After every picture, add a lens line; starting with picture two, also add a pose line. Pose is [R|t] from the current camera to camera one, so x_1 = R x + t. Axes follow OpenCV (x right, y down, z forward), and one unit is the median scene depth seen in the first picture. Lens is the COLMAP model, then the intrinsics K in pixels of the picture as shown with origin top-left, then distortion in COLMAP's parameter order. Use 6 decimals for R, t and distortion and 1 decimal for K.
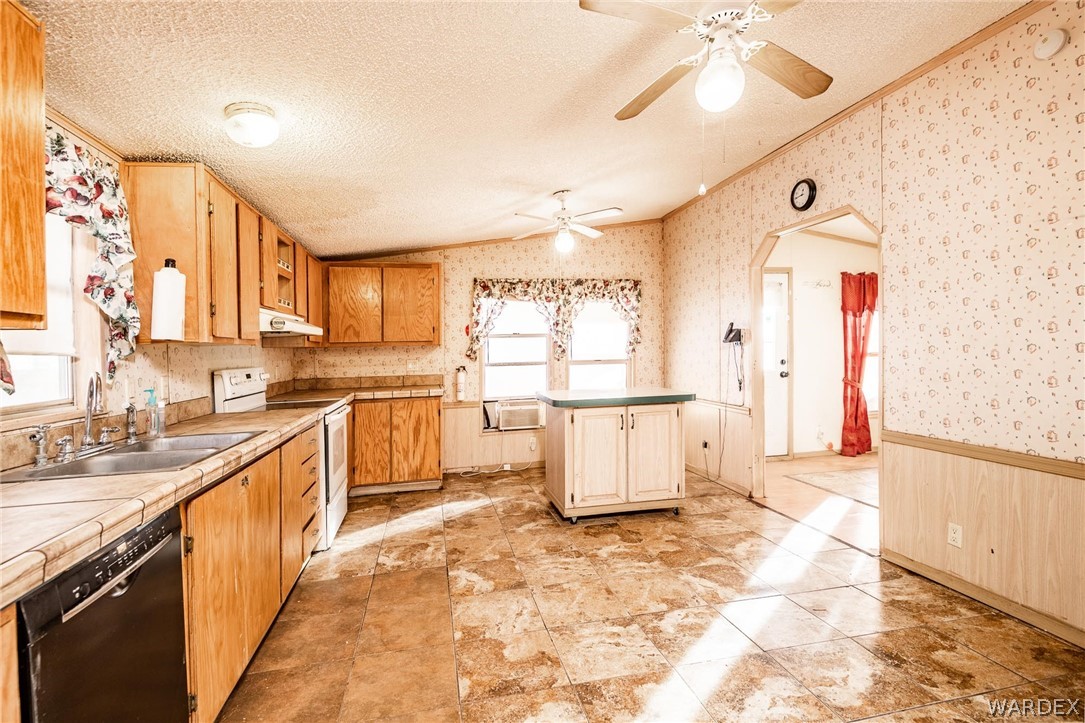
lens RADIAL K [[502.8, 0, 545.3], [0, 502.8, 356.1], [0, 0, 1]] dist [0.004684, -0.002351]
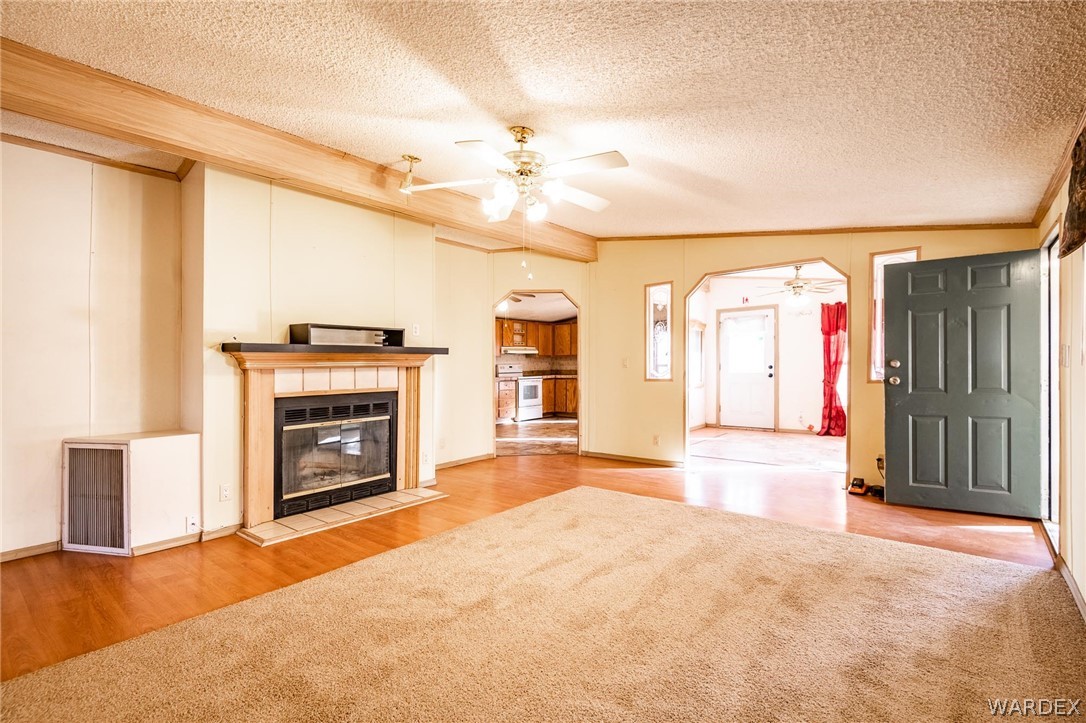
lens RADIAL K [[493.6, 0, 547.8], [0, 493.6, 376.4], [0, 0, 1]] dist [0.019030, -0.008527]
pose [[0.614281, 0.032097, -0.788435, 1.871454], [-0.008506, 0.999384, 0.034058, -0.007797], [0.789042, -0.014215, 0.614175, -0.676045]]
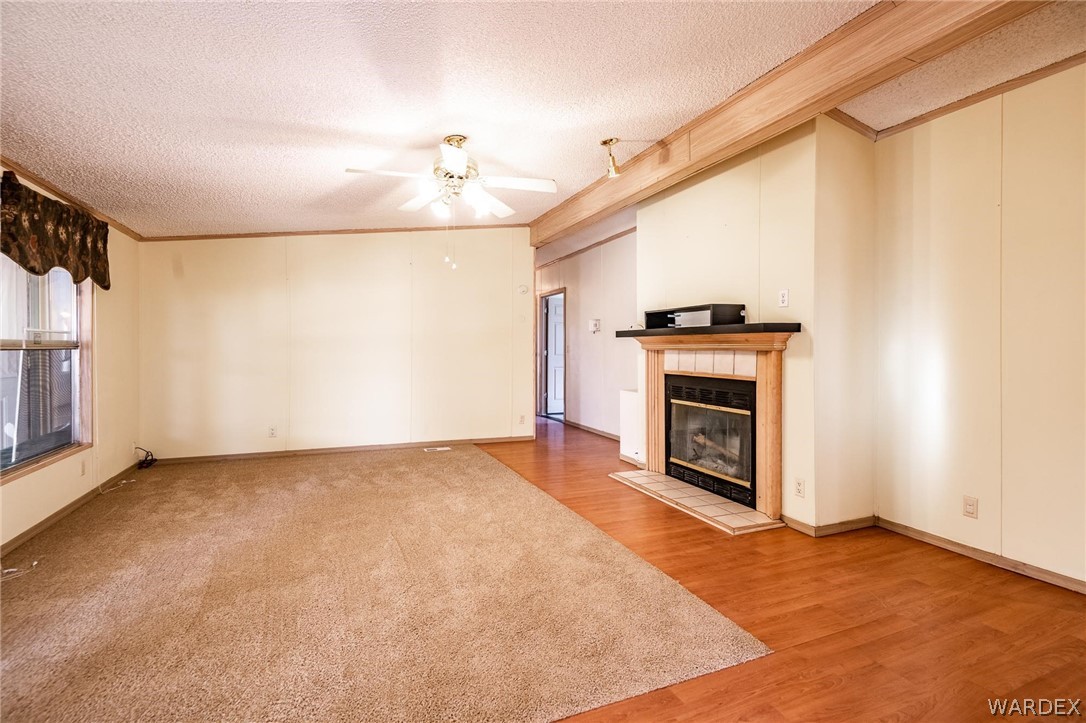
lens RADIAL K [[493.6, 0, 547.3], [0, 493.6, 357.8], [0, 0, 1]] dist [0.019030, -0.008527]
pose [[-0.981670, 0.016597, -0.189864, 1.258580], [0.010181, 0.999345, 0.034722, -0.009515], [0.190316, 0.032152, -0.981196, 0.618412]]
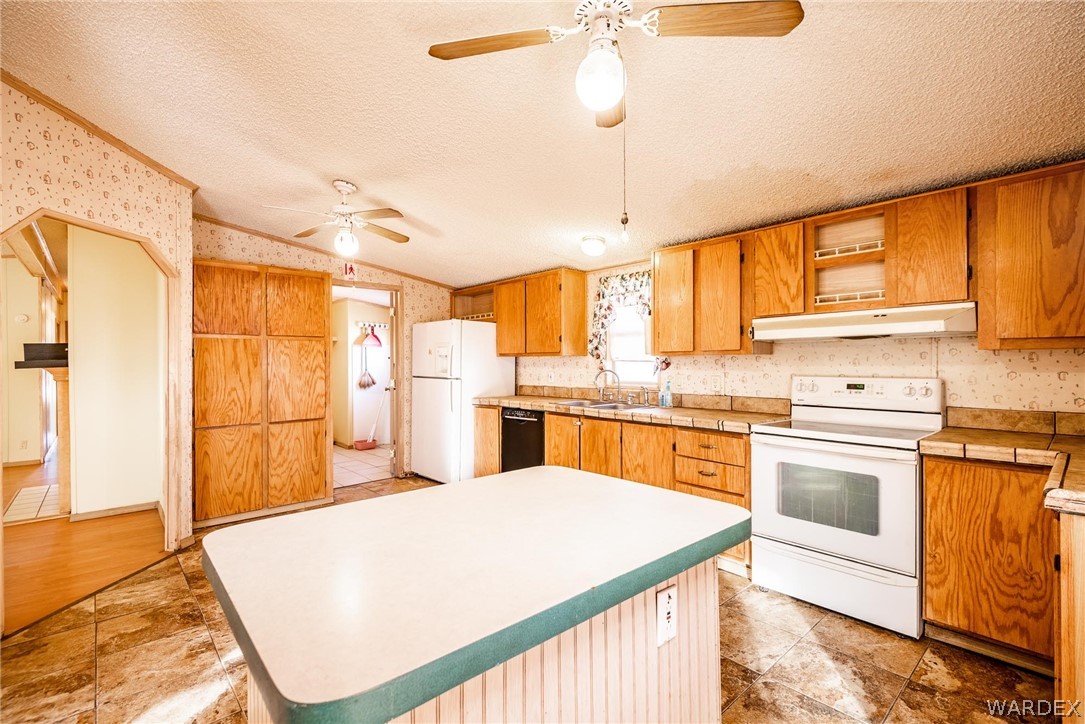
lens RADIAL K [[493.2, 0, 549.5], [0, 493.2, 358.8], [0, 0, 1]] dist [0.019030, -0.008527]
pose [[-0.872146, 0.030063, -0.488322, 0.262533], [0.023299, 0.999530, 0.019922, -0.036188], [0.488691, 0.005997, -0.872436, 1.388426]]
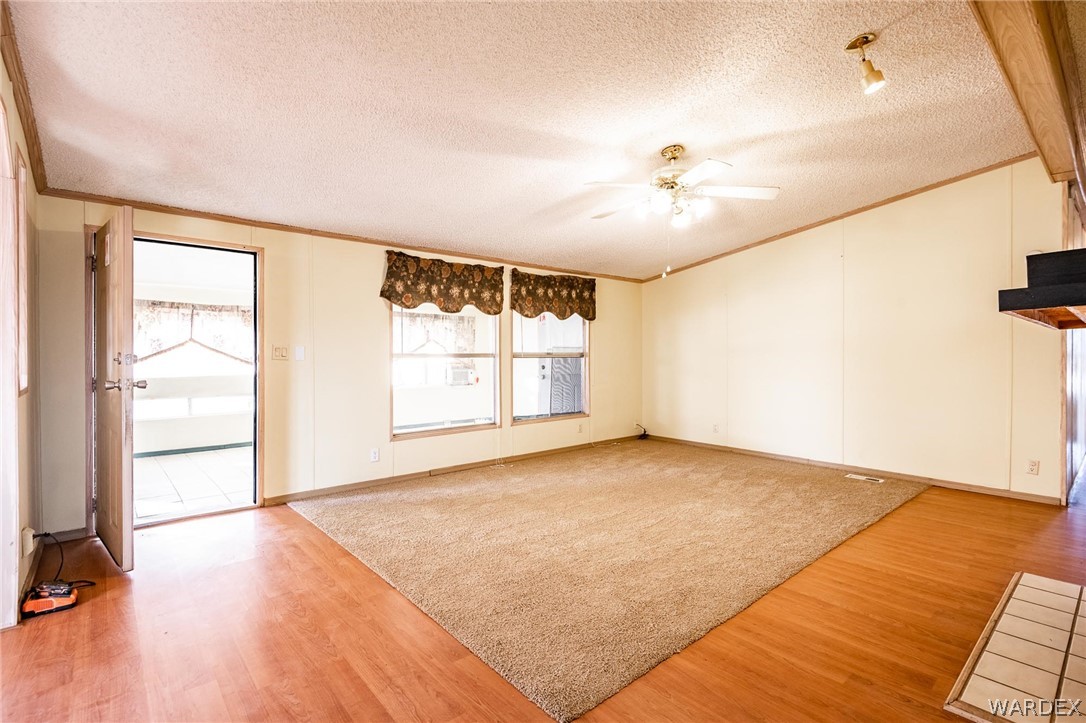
lens RADIAL K [[503.3, 0, 544.0], [0, 503.3, 362.1], [0, 0, 1]] dist [0.004684, -0.002351]
pose [[-0.468767, 0.012792, 0.883229, 0.567594], [0.022466, 0.999744, -0.002556, 0.014993], [-0.883036, 0.018644, -0.468935, 0.370425]]
